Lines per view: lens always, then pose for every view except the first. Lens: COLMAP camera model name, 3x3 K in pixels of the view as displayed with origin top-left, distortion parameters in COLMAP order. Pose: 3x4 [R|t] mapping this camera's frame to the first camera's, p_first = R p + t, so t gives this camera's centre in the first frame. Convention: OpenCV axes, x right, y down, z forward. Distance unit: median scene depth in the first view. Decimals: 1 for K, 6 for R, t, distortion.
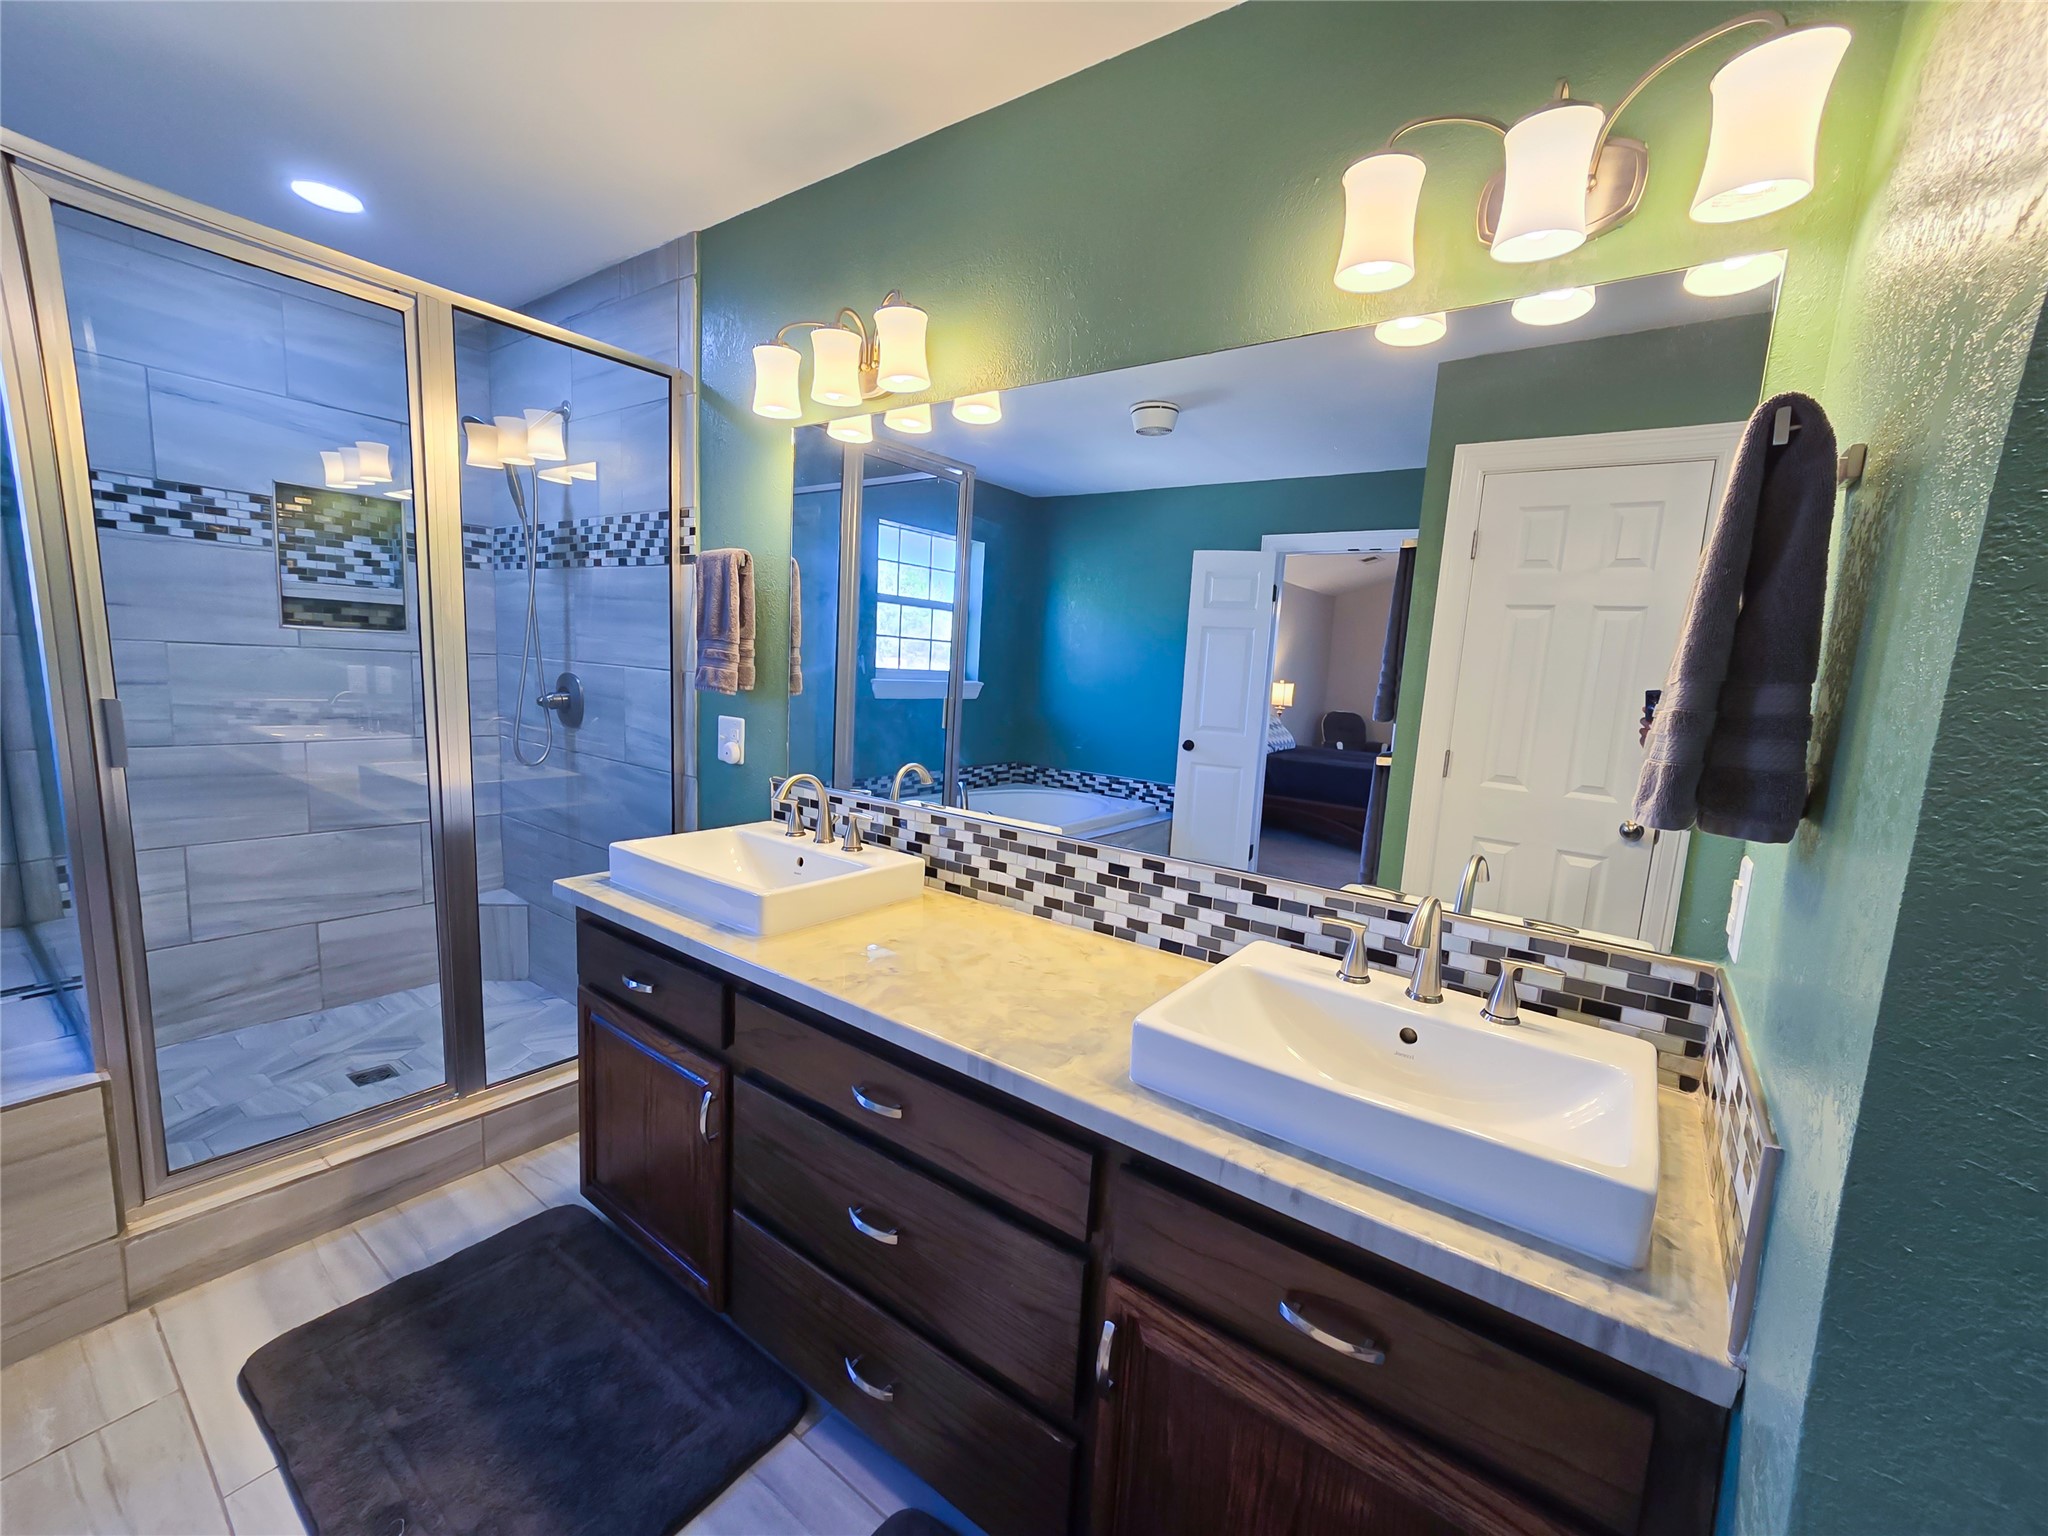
lens RADIAL K [[840.2, 0, 1042.6], [0, 840.2, 777.0], [0, 0, 1]] dist [-0.013590, 0.007071]
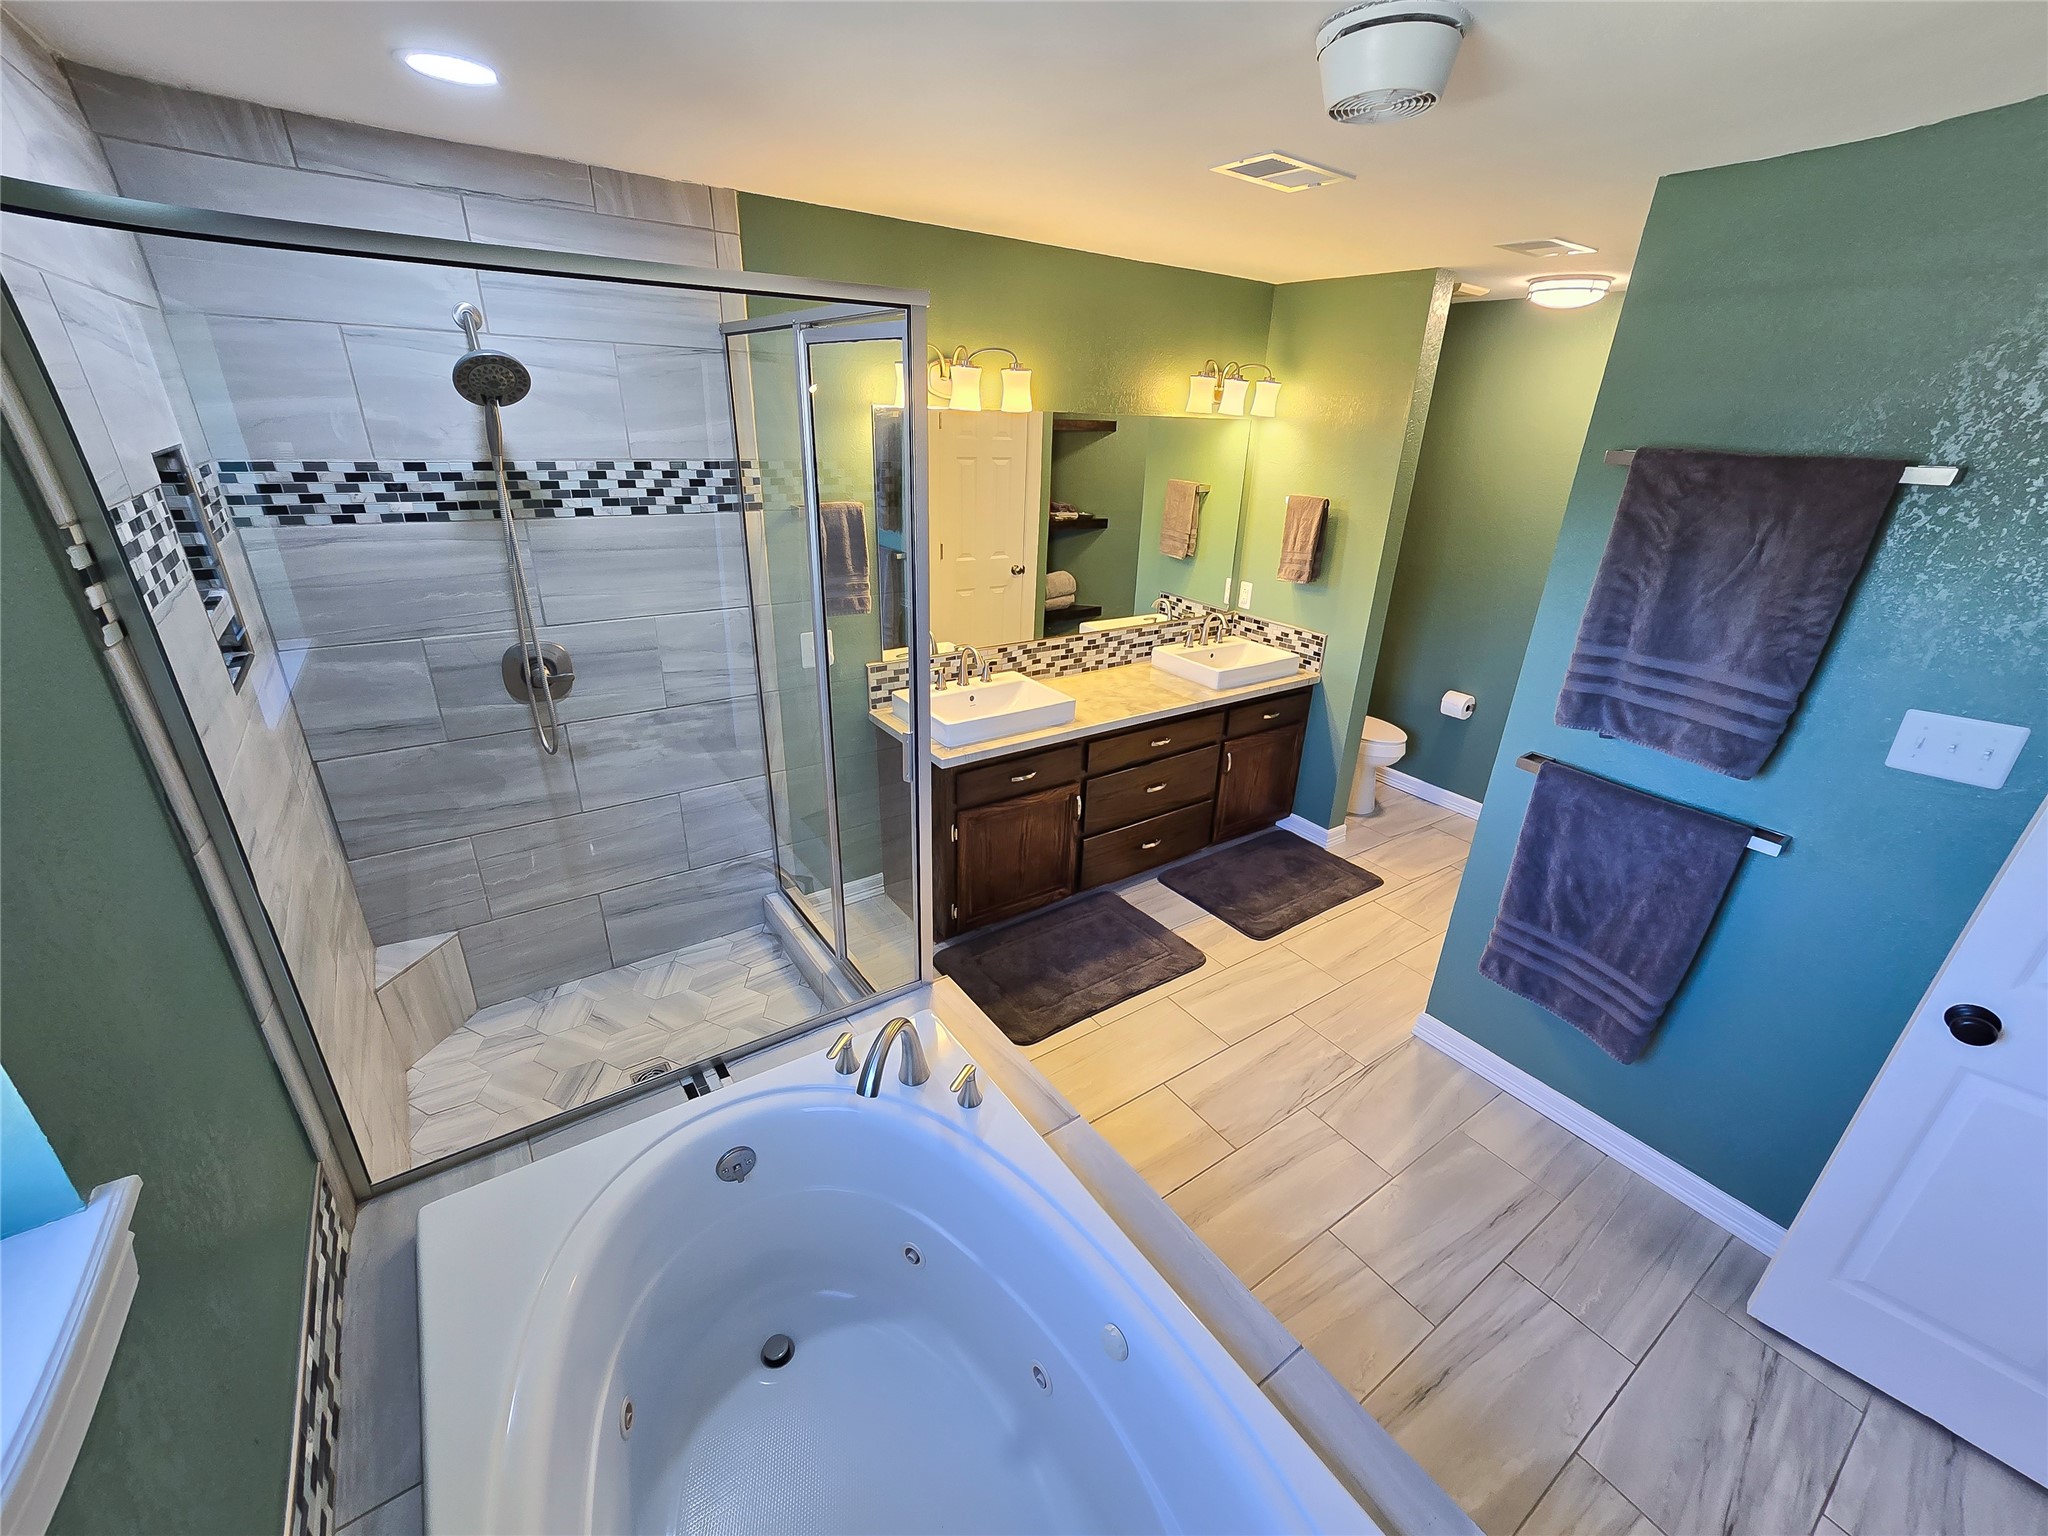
lens RADIAL K [[840.2, 0, 1040.7], [0, 840.2, 780.8], [0, 0, 1]] dist [-0.013590, 0.007071]
pose [[0.320834, -0.423327, 0.847266, -1.642333], [0.110806, 0.905190, 0.410309, -0.401108], [-0.940632, -0.037759, 0.337322, 0.275962]]
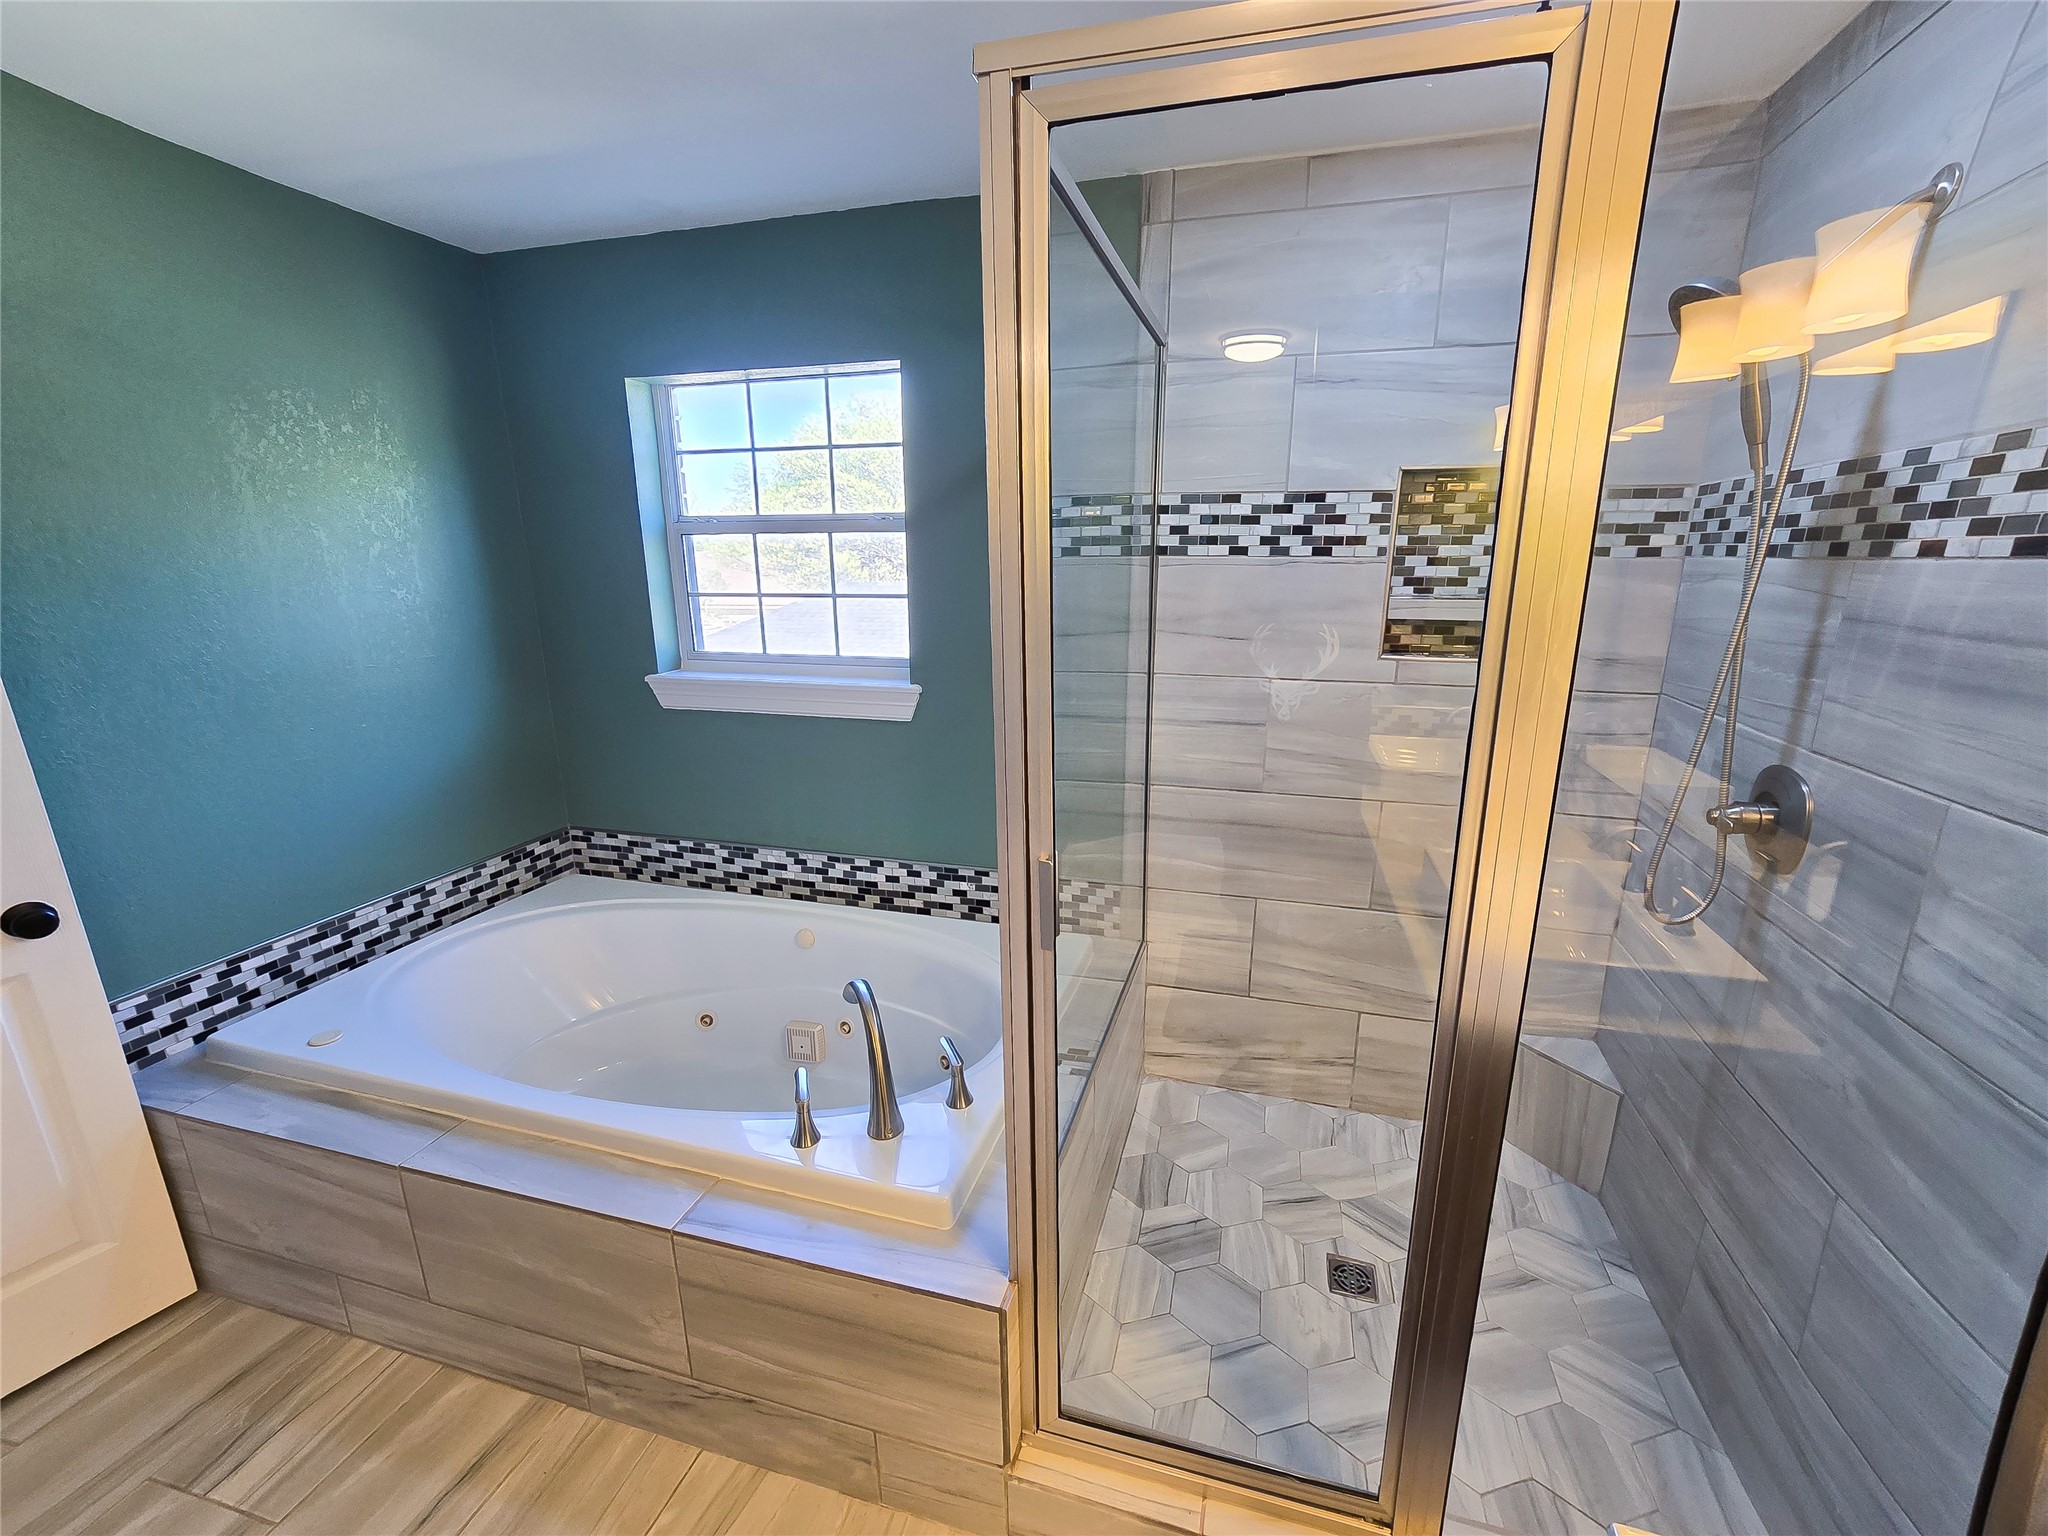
lens RADIAL K [[840.2, 0, 1043.7], [0, 840.2, 777.2], [0, 0, 1]] dist [-0.013590, 0.007071]
pose [[0.340284, 0.184682, -0.922008, -0.348259], [-0.107833, 0.981719, 0.156845, -0.205677], [0.934119, 0.046051, 0.353978, 0.552527]]
